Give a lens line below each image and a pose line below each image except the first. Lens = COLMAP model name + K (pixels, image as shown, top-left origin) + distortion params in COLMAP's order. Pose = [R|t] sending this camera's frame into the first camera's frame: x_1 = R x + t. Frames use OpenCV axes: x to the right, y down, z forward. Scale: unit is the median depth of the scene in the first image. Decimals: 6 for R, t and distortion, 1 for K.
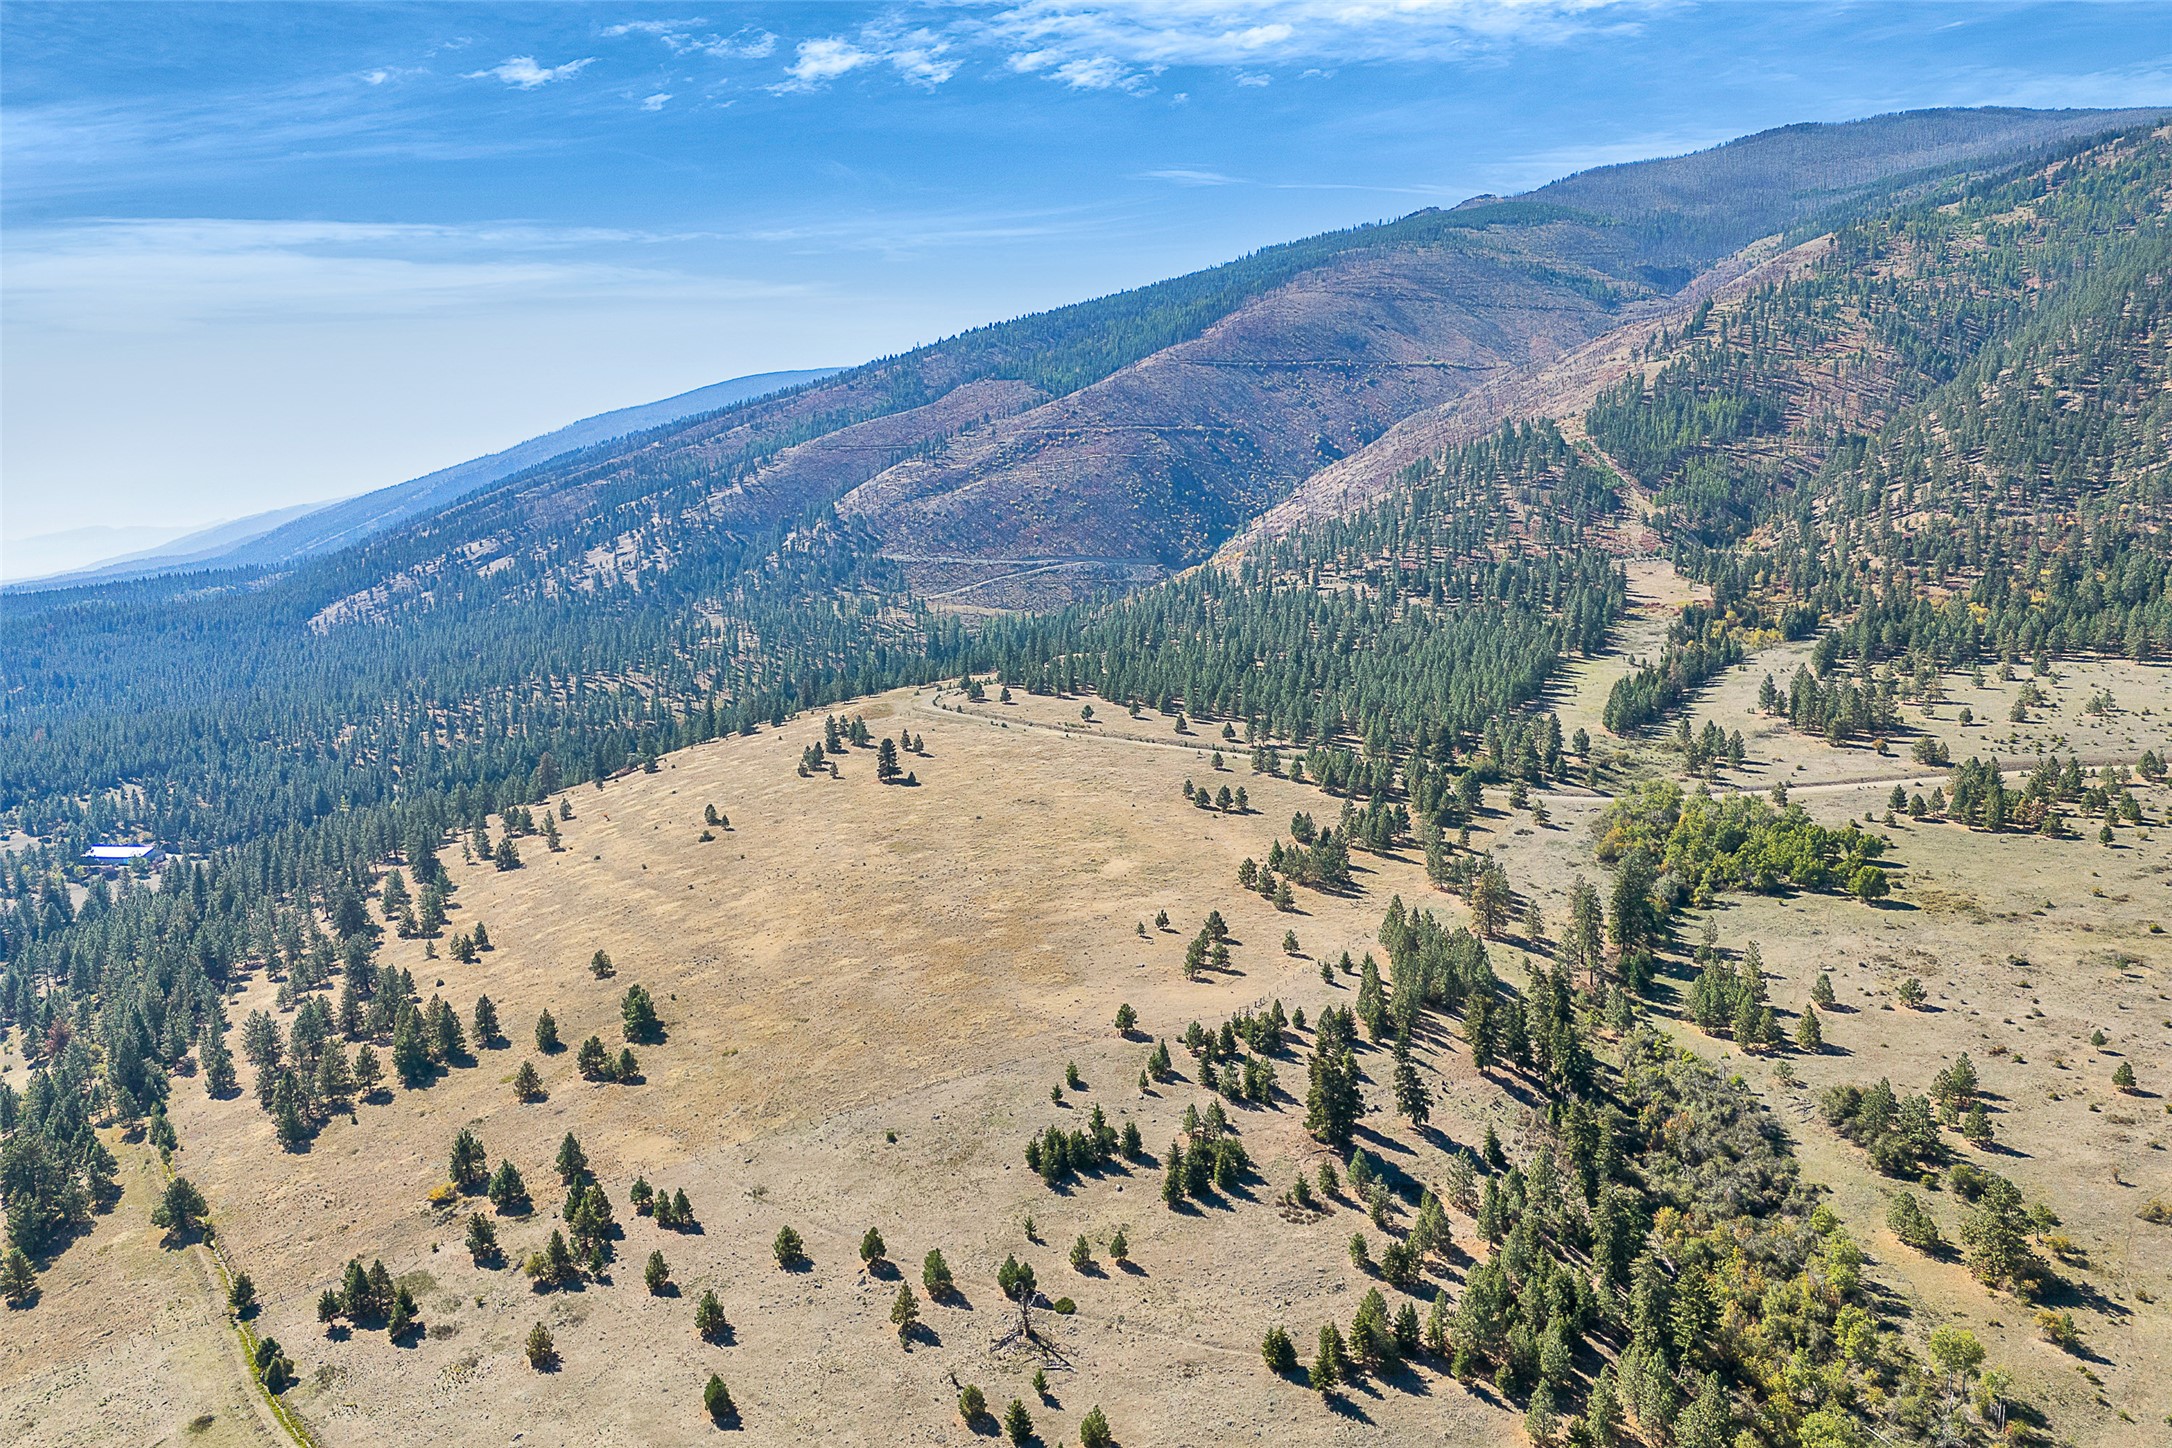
lens RADIAL K [[1610.6, 0, 1086.0], [0, 1610.6, 724.0], [0, 0, 1]] dist [0.060831, -0.048323]
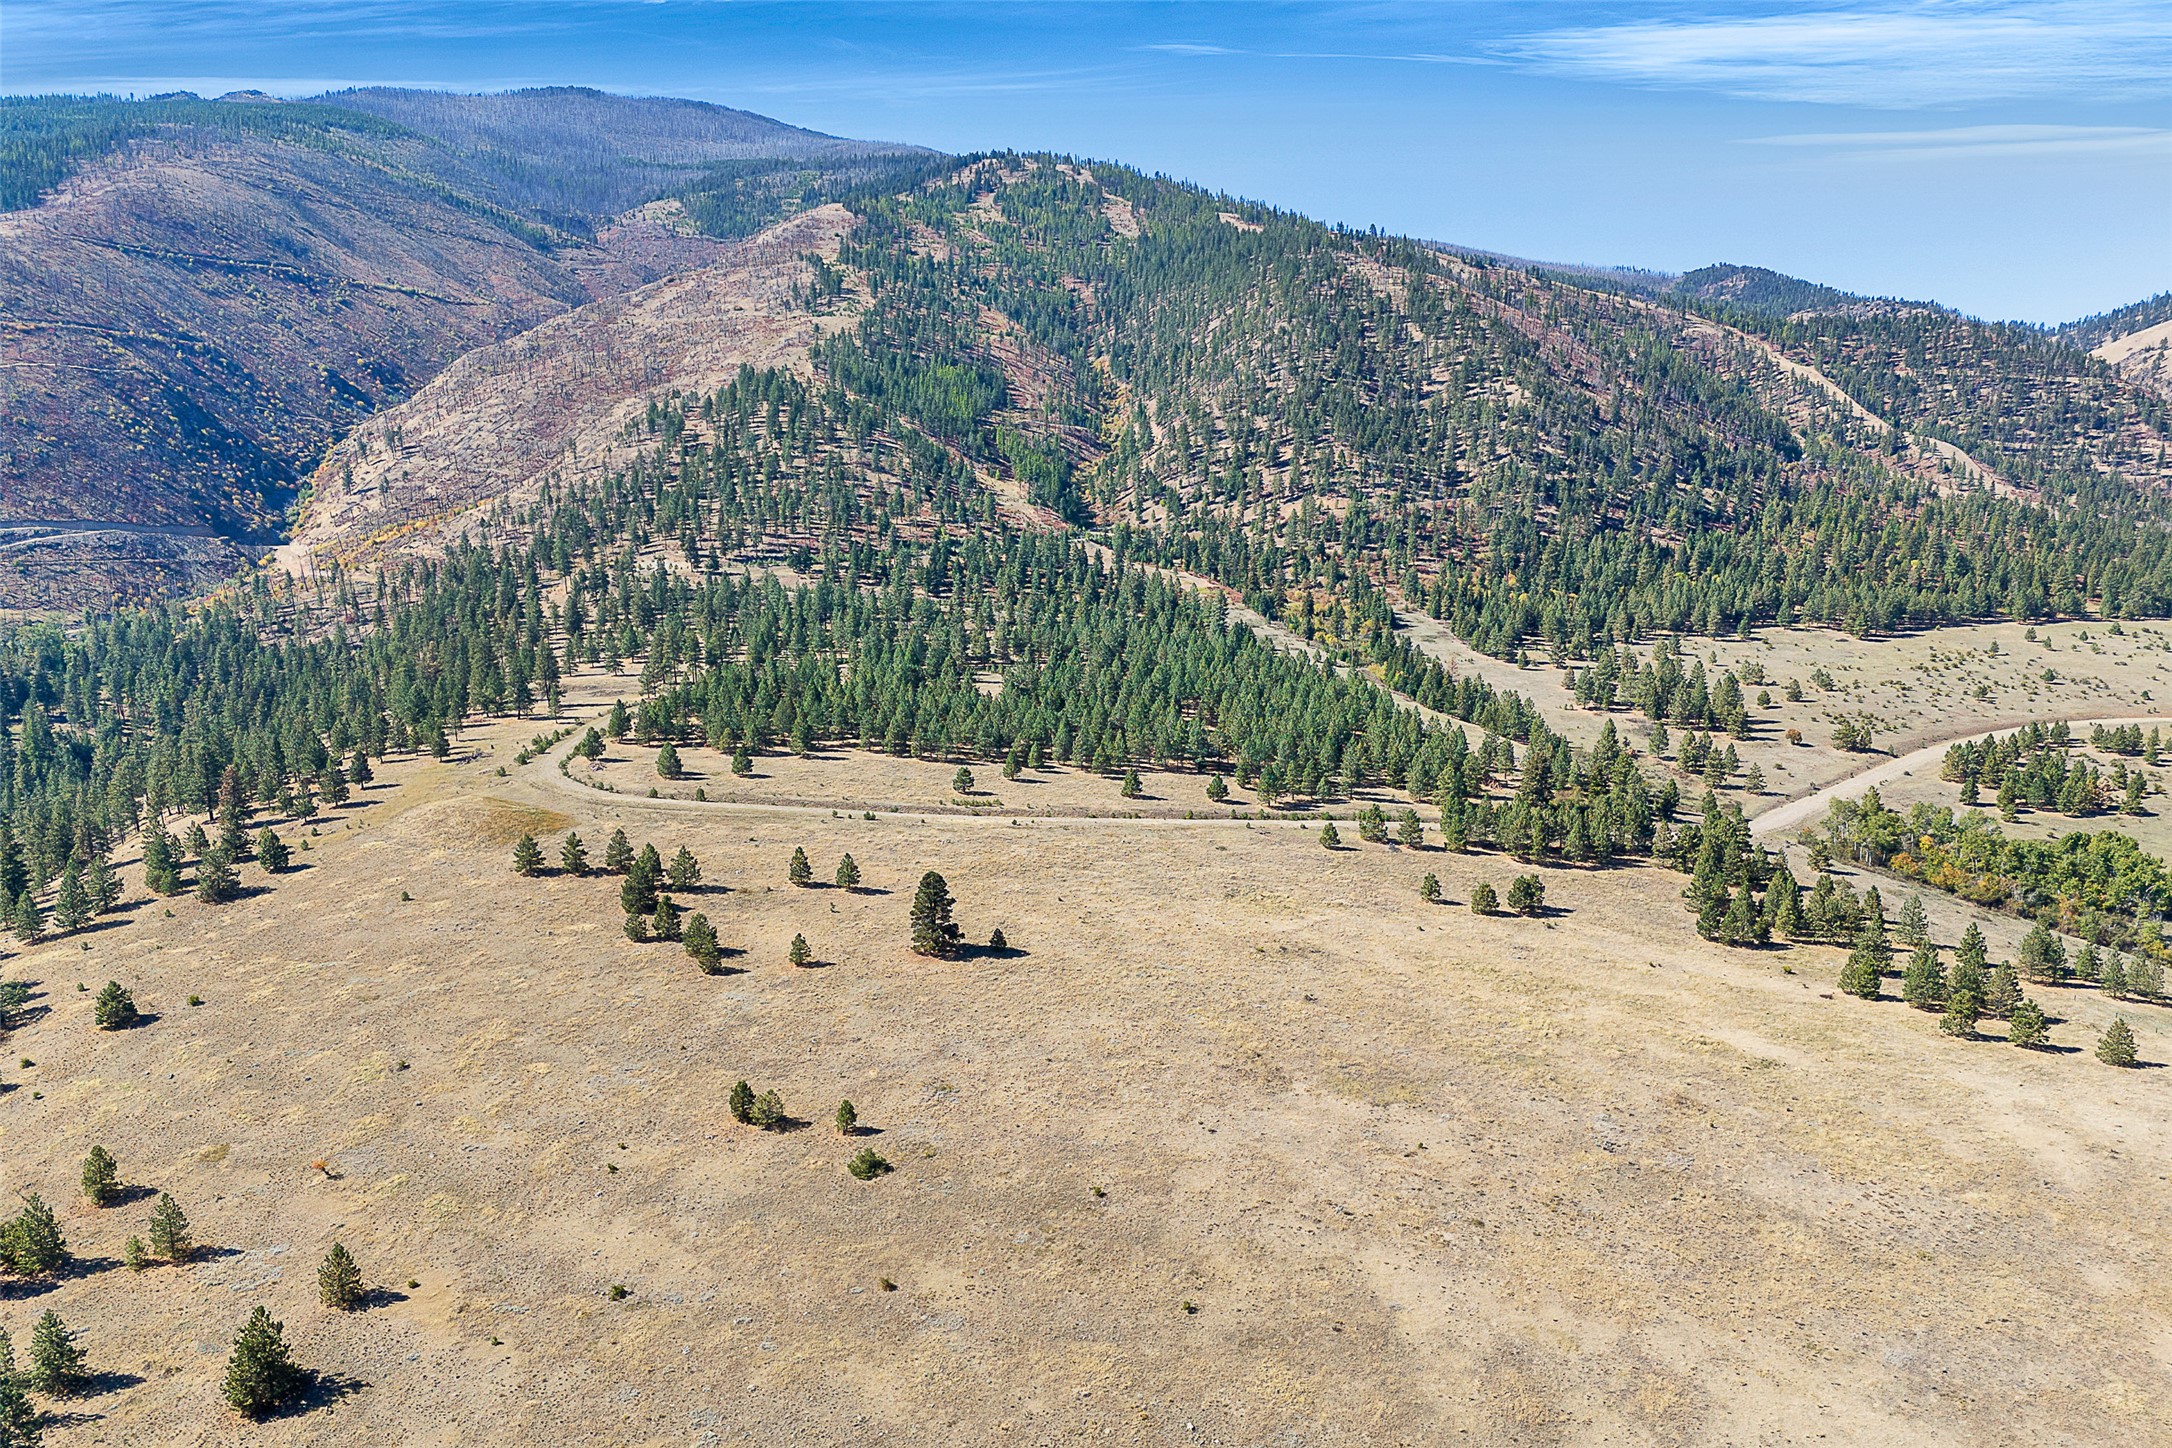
lens RADIAL K [[1597.3, 0, 1095.6], [0, 1597.3, 771.6], [0, 0, 1]] dist [0.058897, -0.043249]
pose [[0.692813, -0.094429, 0.714908, -0.157665], [0.065094, 0.995531, 0.068413, -0.019859], [-0.718173, -0.000861, 0.695864, 0.221766]]
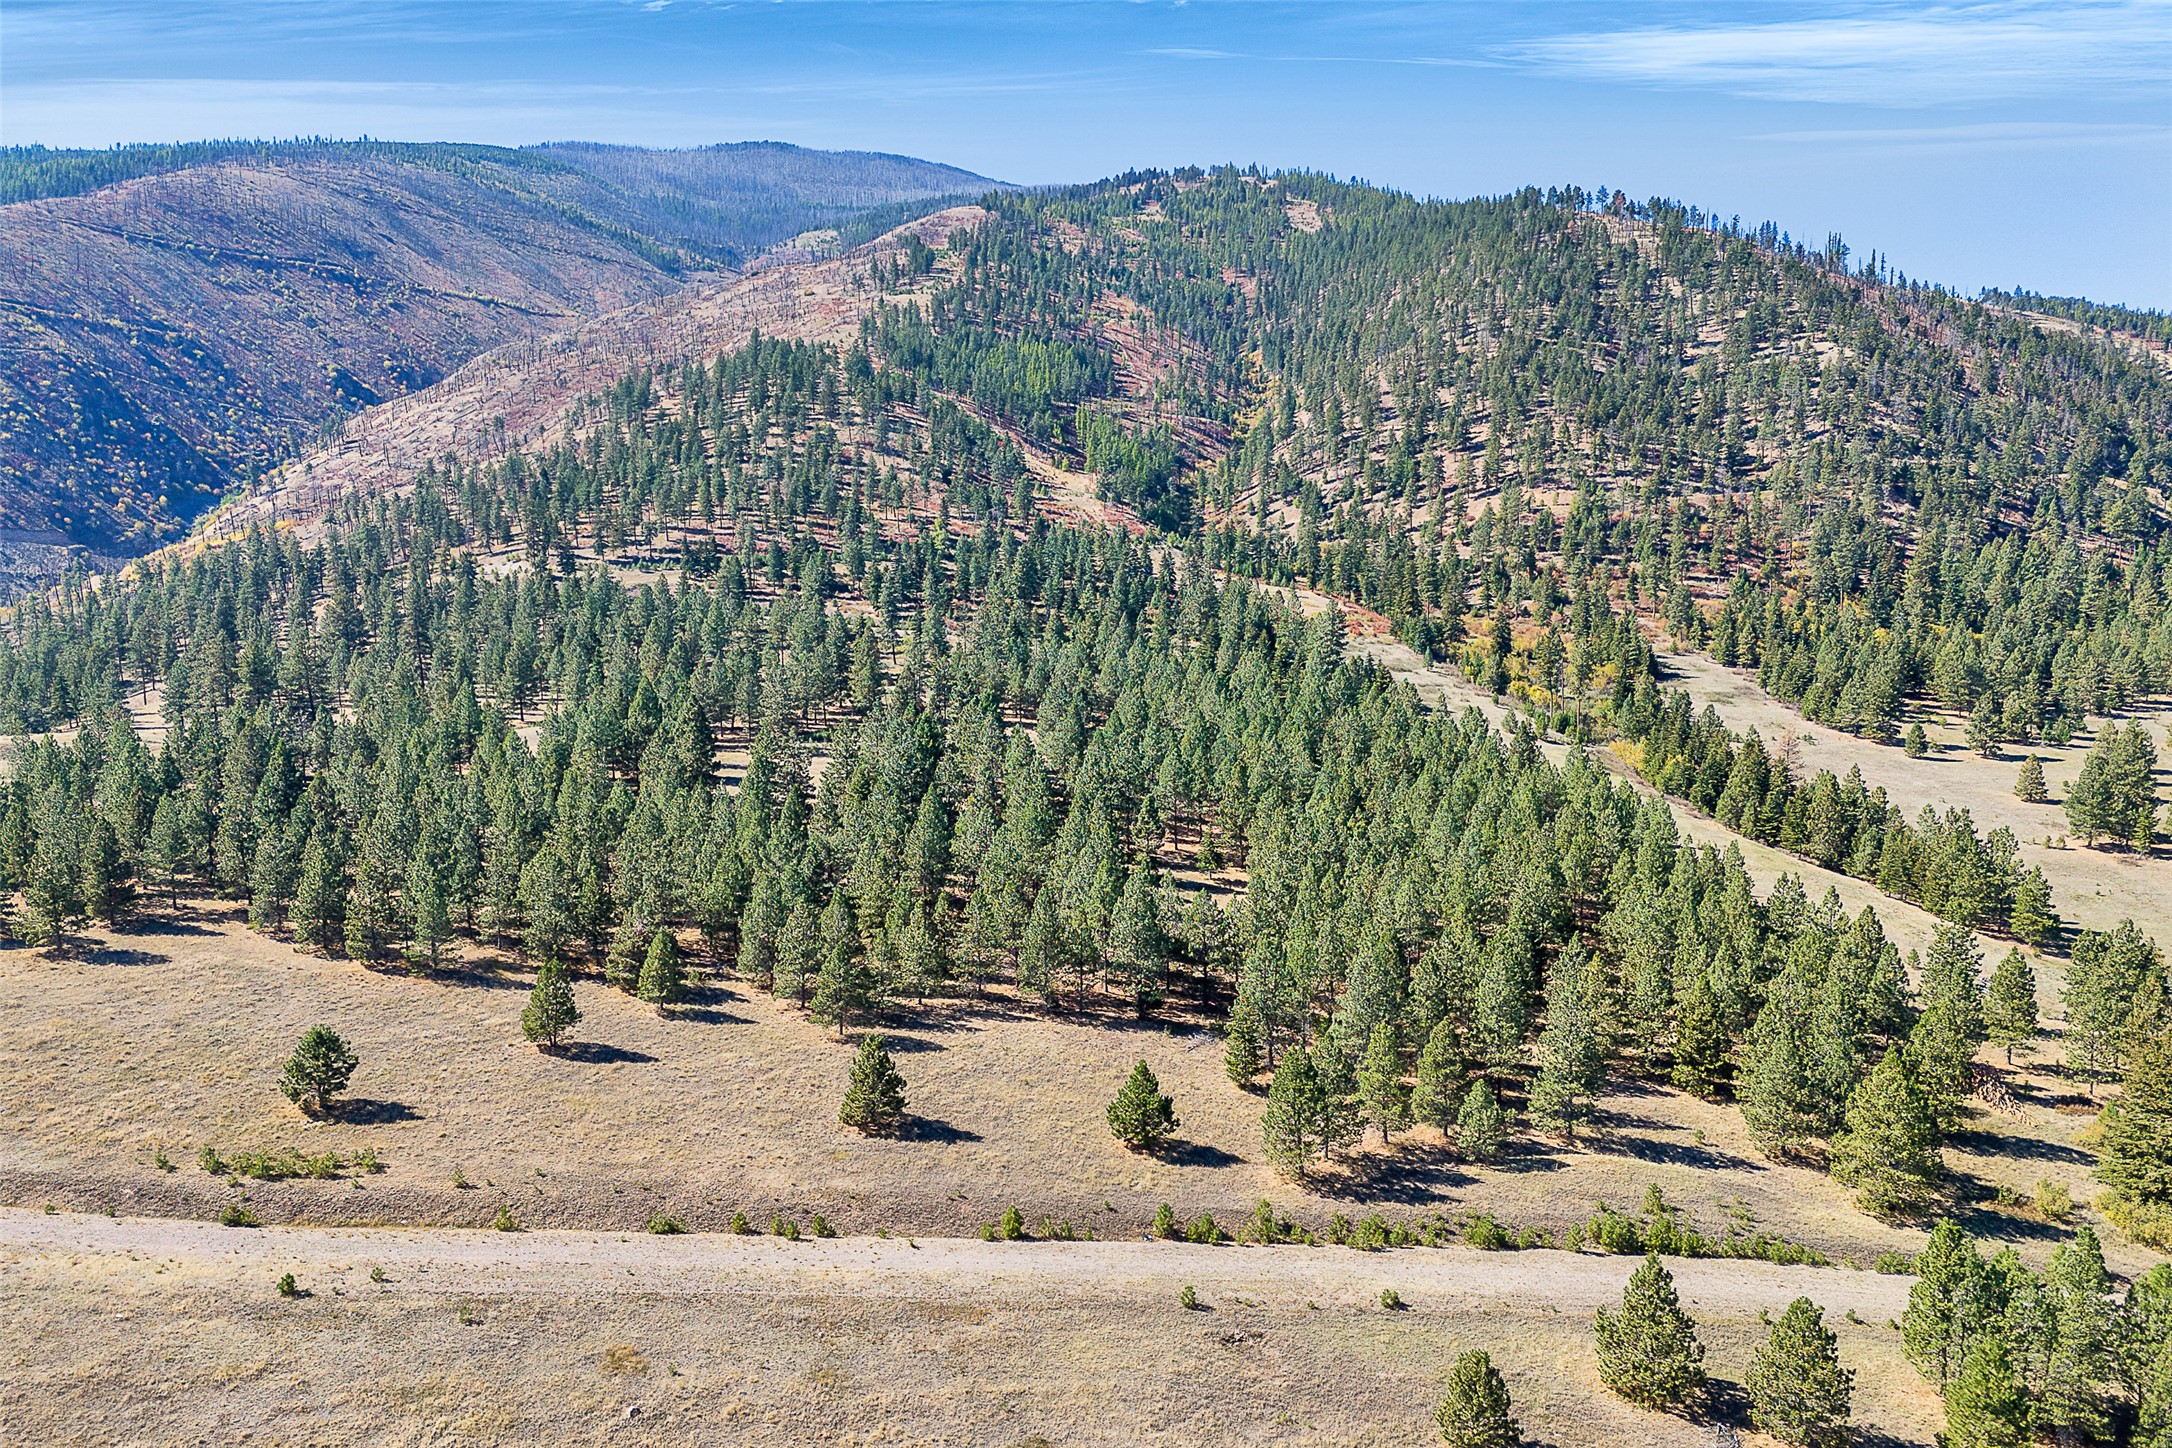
lens RADIAL K [[1607.7, 0, 1090.7], [0, 1607.7, 681.5], [0, 0, 1]] dist [0.081770, -0.054734]
pose [[0.784957, -0.009635, 0.619475, -0.020896], [0.042518, 0.998359, -0.038348, -0.017480], [-0.618089, 0.056441, 0.784079, 0.316542]]
